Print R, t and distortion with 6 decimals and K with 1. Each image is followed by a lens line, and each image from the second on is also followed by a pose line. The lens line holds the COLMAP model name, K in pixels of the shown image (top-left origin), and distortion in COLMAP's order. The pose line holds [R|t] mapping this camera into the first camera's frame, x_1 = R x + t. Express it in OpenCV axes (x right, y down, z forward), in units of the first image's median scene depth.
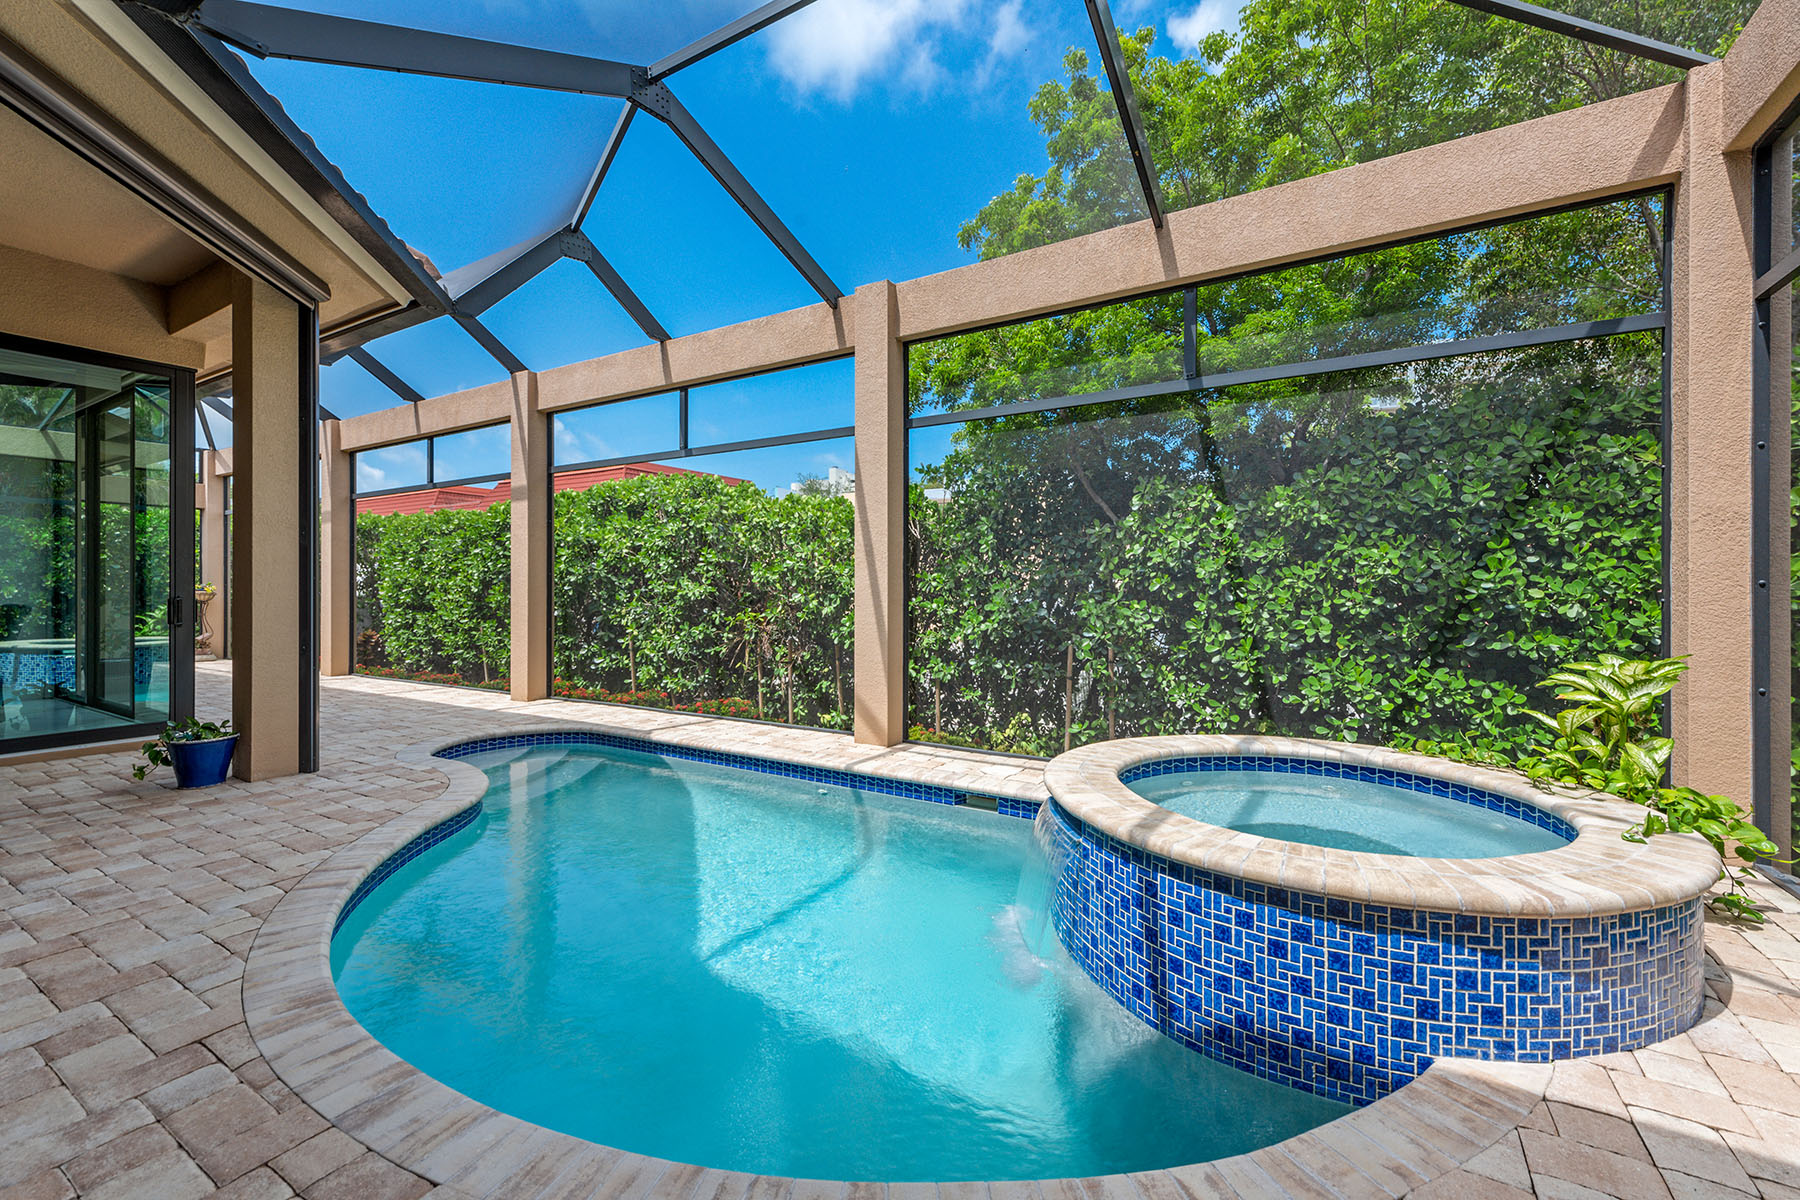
lens RADIAL K [[751.2, 0, 897.3], [0, 751.2, 594.7], [0, 0, 1]] dist [0.009365, -0.000288]
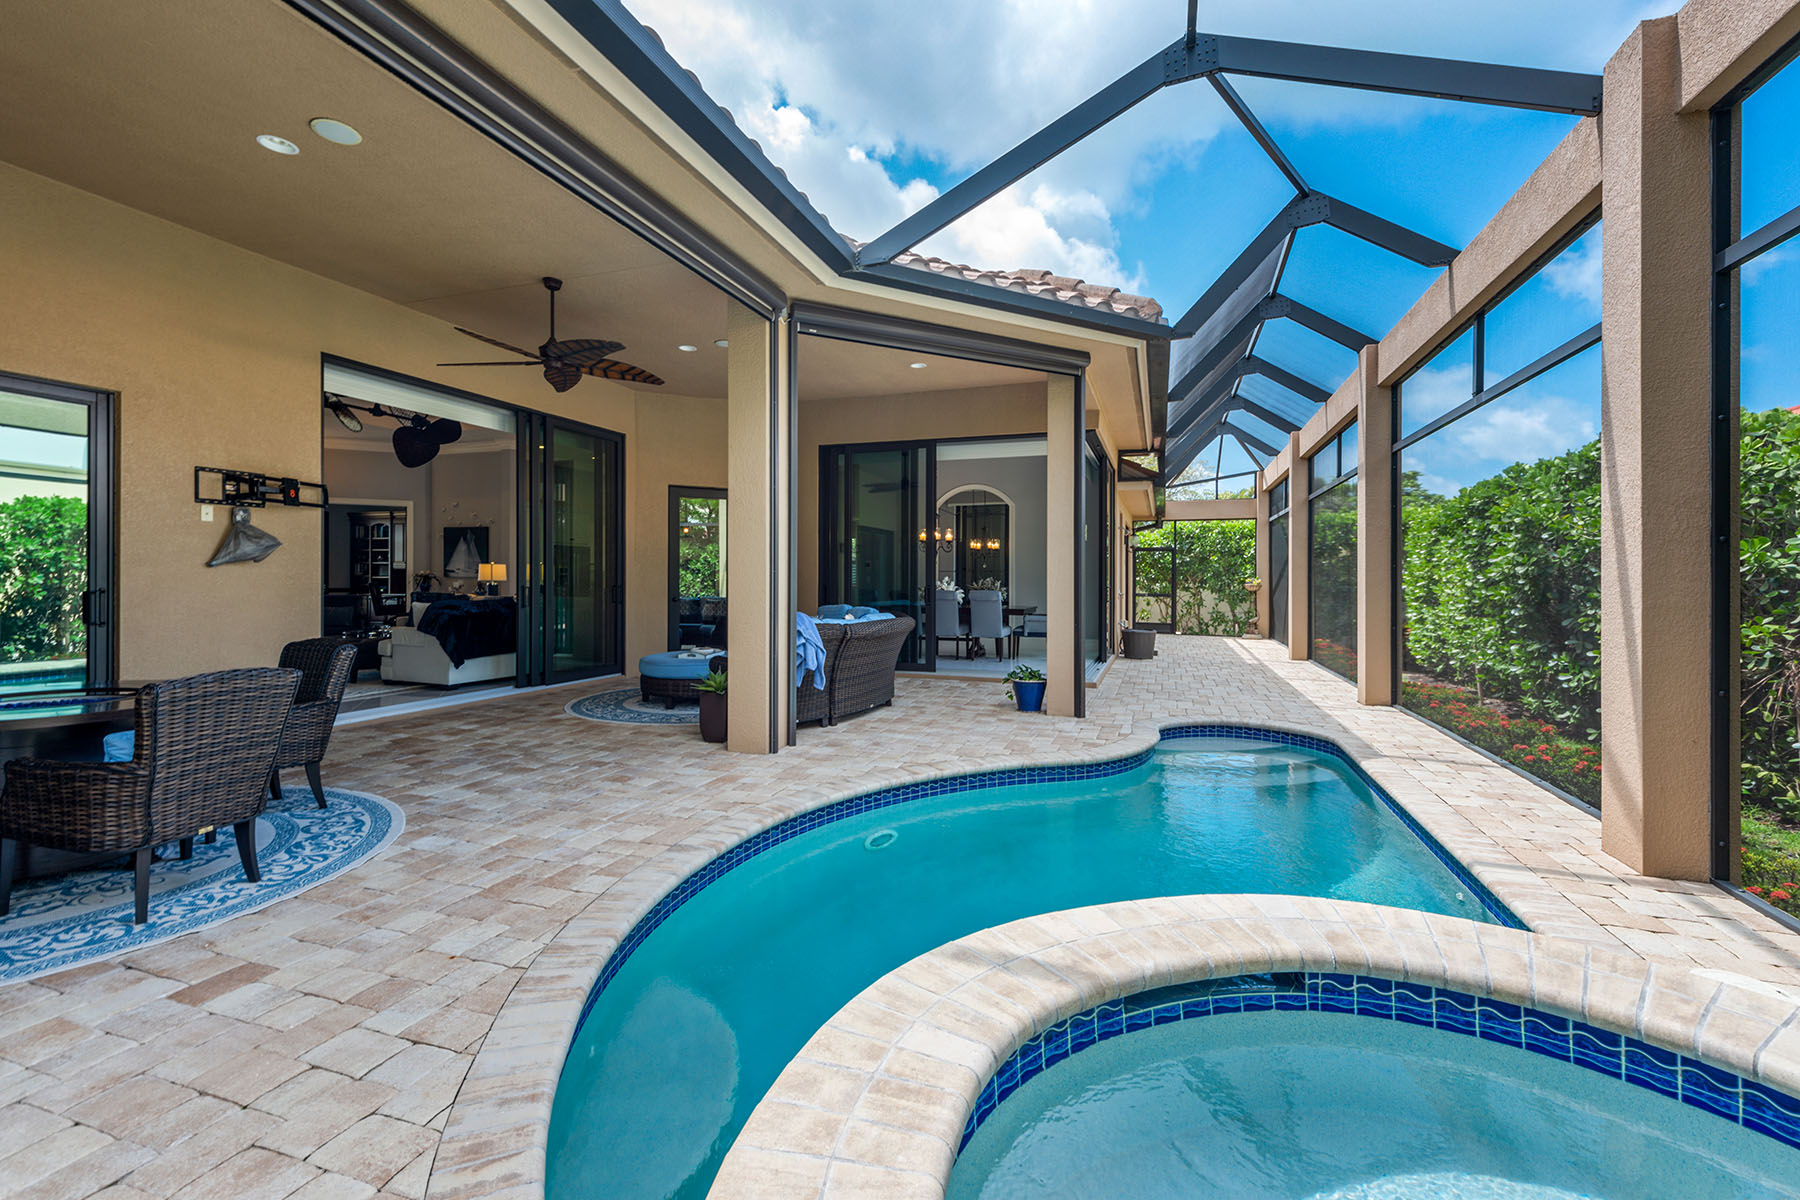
lens RADIAL K [[751.2, 0, 899.2], [0, 751.2, 584.8], [0, 0, 1]] dist [0.009365, -0.000288]
pose [[0.211582, 0.006454, -0.977339, 0.473218], [-0.009473, 0.999945, 0.004553, -0.006381], [0.977314, 0.008295, 0.211631, 0.402040]]
